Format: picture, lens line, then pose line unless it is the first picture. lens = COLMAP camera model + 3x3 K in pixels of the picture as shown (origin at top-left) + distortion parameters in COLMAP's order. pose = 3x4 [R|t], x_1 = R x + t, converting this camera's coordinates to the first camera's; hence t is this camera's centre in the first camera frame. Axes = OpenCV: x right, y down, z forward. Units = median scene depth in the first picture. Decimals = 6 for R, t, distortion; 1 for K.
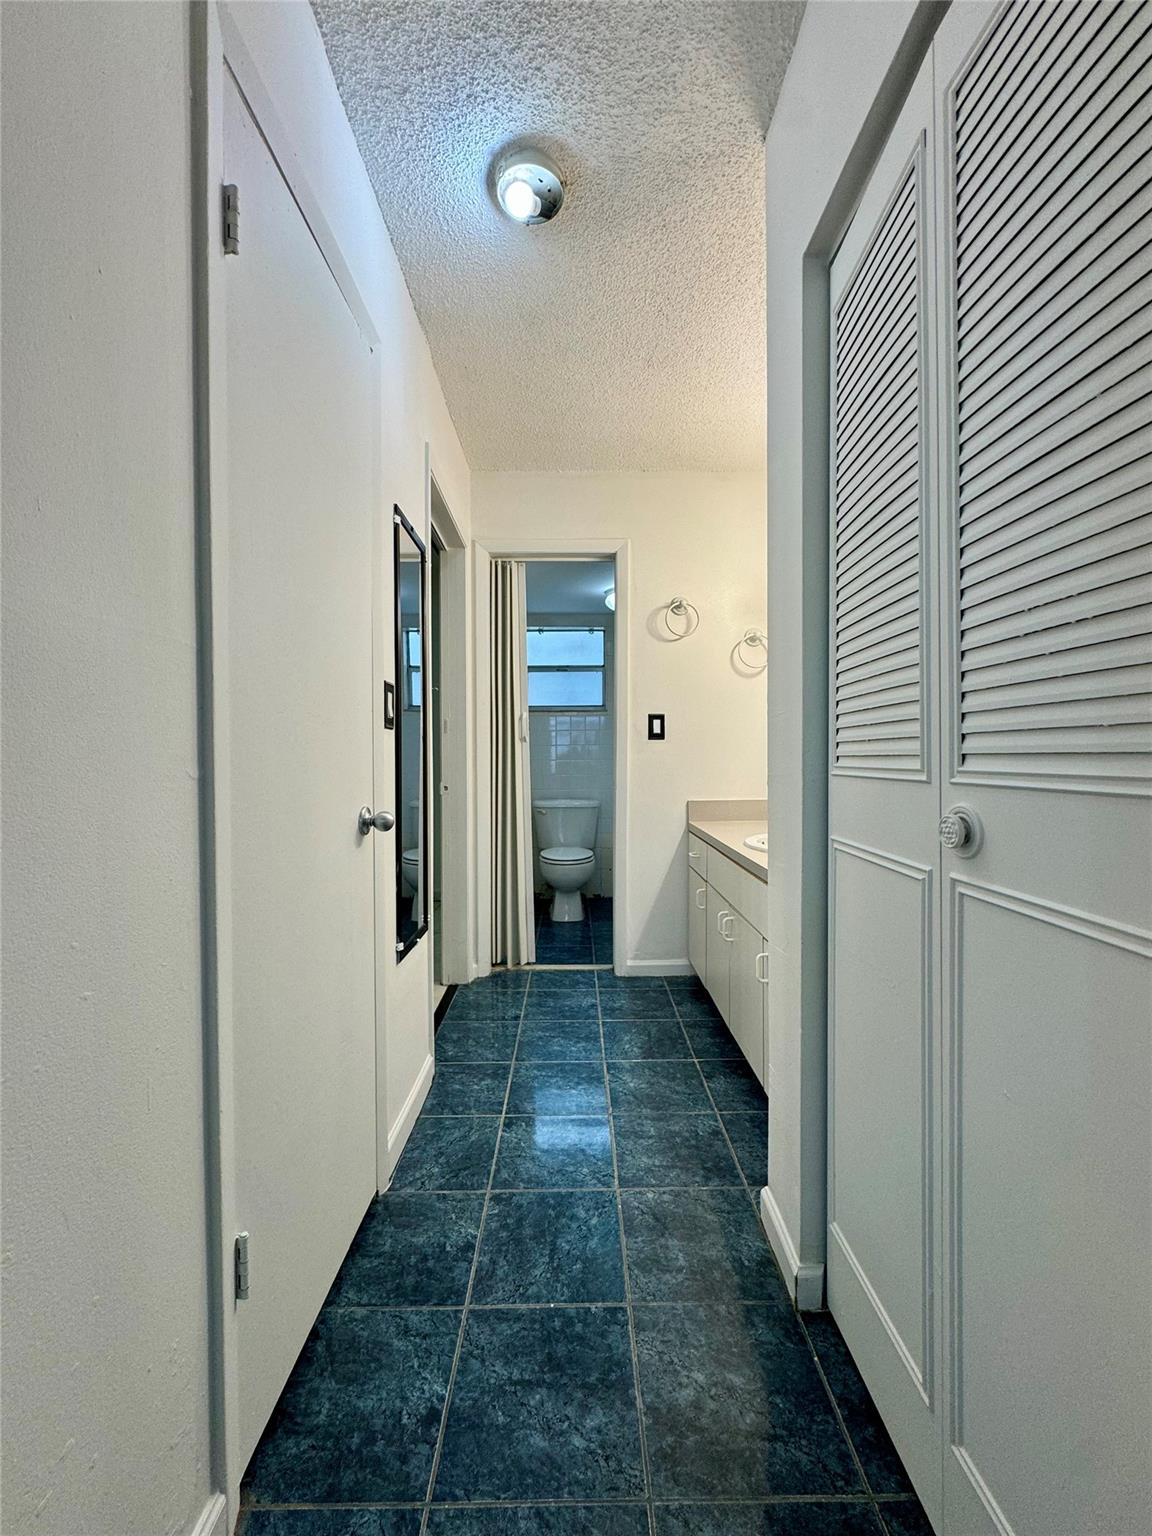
lens RADIAL K [[615.9, 0, 574.9], [0, 615.9, 763.2], [0, 0, 1]] dist [-0.003019, 0.000599]
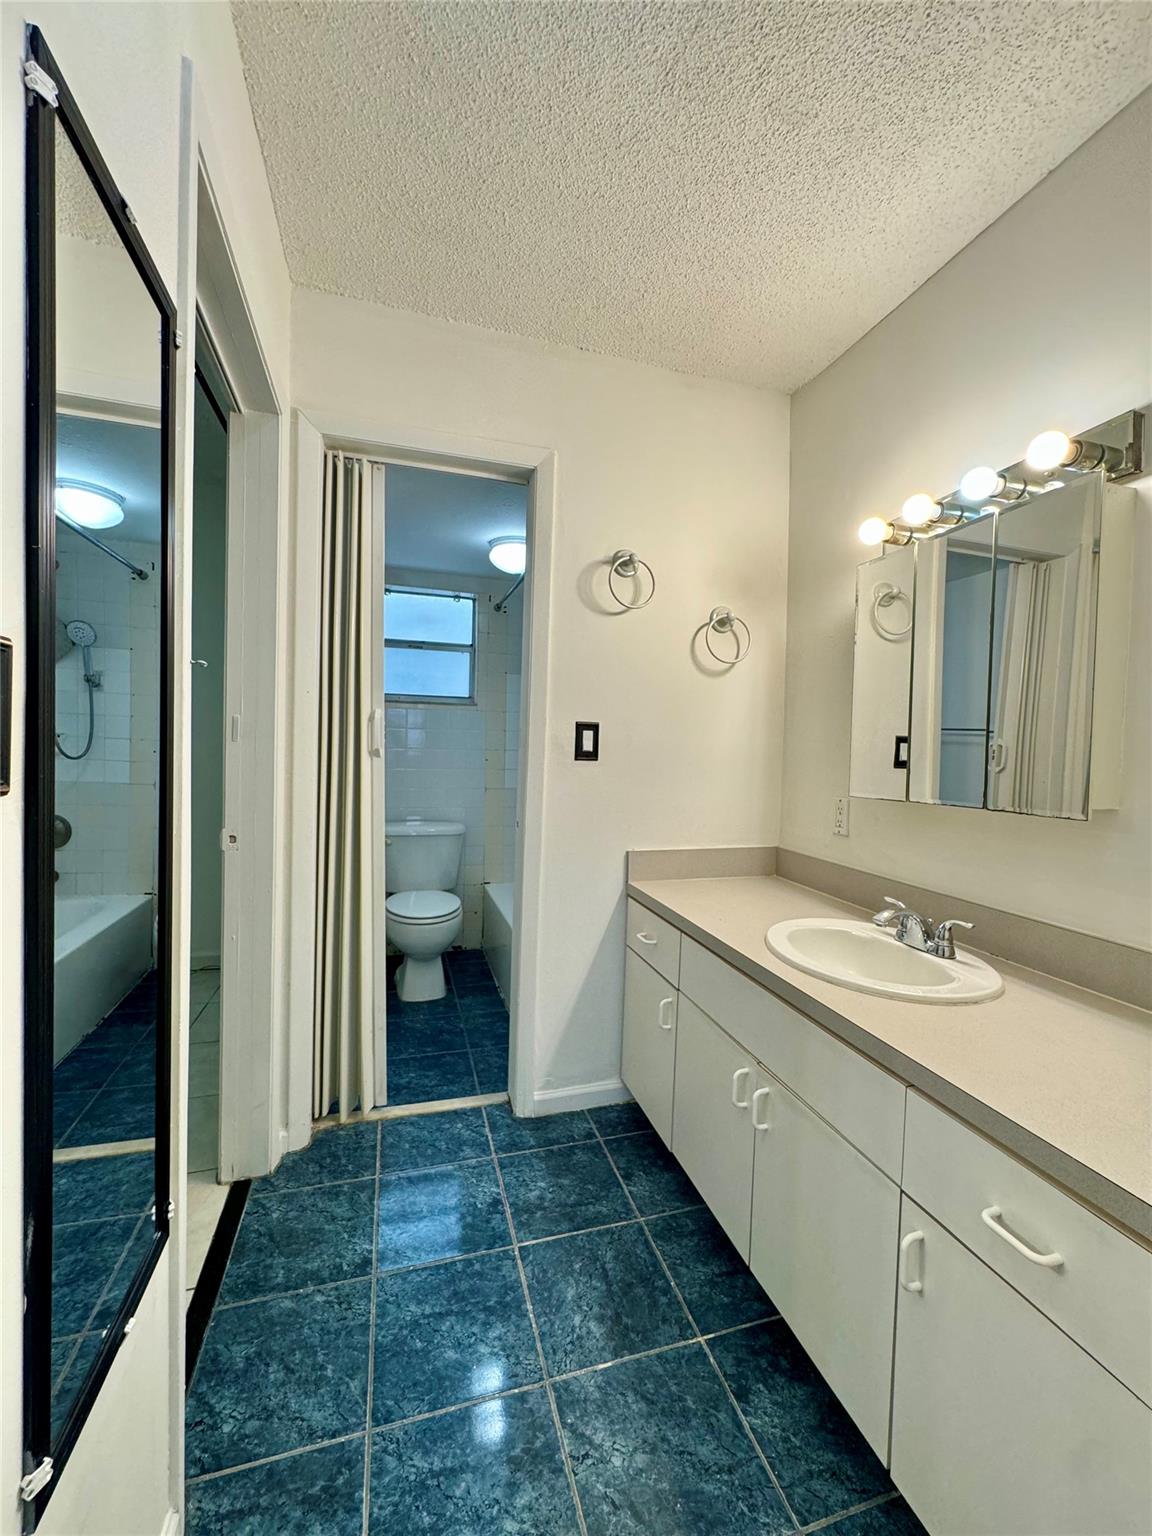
lens RADIAL K [[615.9, 0, 576.4], [0, 615.9, 763.4], [0, 0, 1]] dist [-0.003019, 0.000599]
pose [[0.958942, 0.022946, 0.282672, -0.066847], [-0.029429, 0.999392, 0.018712, -0.047248], [-0.282071, -0.026262, 0.959034, 0.361299]]
